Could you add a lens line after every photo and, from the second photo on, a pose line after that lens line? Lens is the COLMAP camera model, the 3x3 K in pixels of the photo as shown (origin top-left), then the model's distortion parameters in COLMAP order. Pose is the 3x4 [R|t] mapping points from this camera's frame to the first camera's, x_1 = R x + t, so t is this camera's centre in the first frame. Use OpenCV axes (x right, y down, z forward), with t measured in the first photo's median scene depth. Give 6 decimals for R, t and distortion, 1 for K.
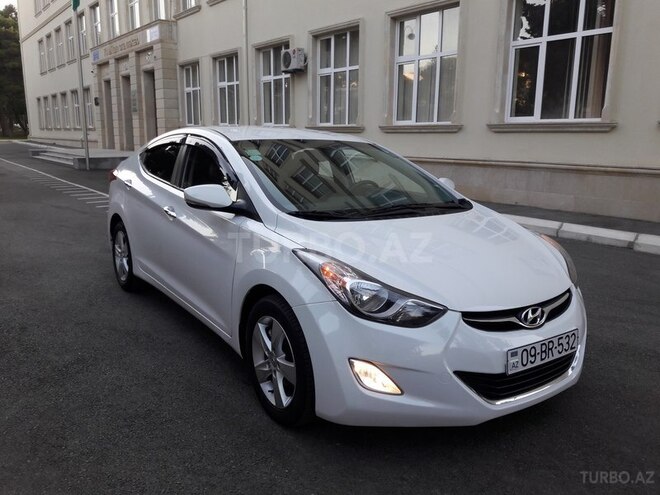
lens RADIAL K [[535.1, 0, 328.7], [0, 535.1, 250.5], [0, 0, 1]] dist [0.001631, -0.008268]
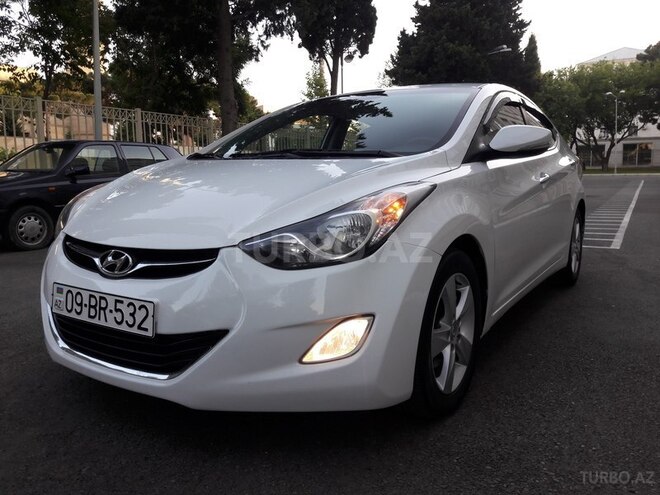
lens RADIAL K [[538.1, 0, 329.6], [0, 538.1, 249.1], [0, 0, 1]] dist [0.001804, -0.010555]
pose [[0.391533, 0.112572, -0.913252, 0.608197], [-0.175138, 0.983462, 0.046140, 0.010398], [0.903343, 0.141880, 0.404774, 0.501494]]
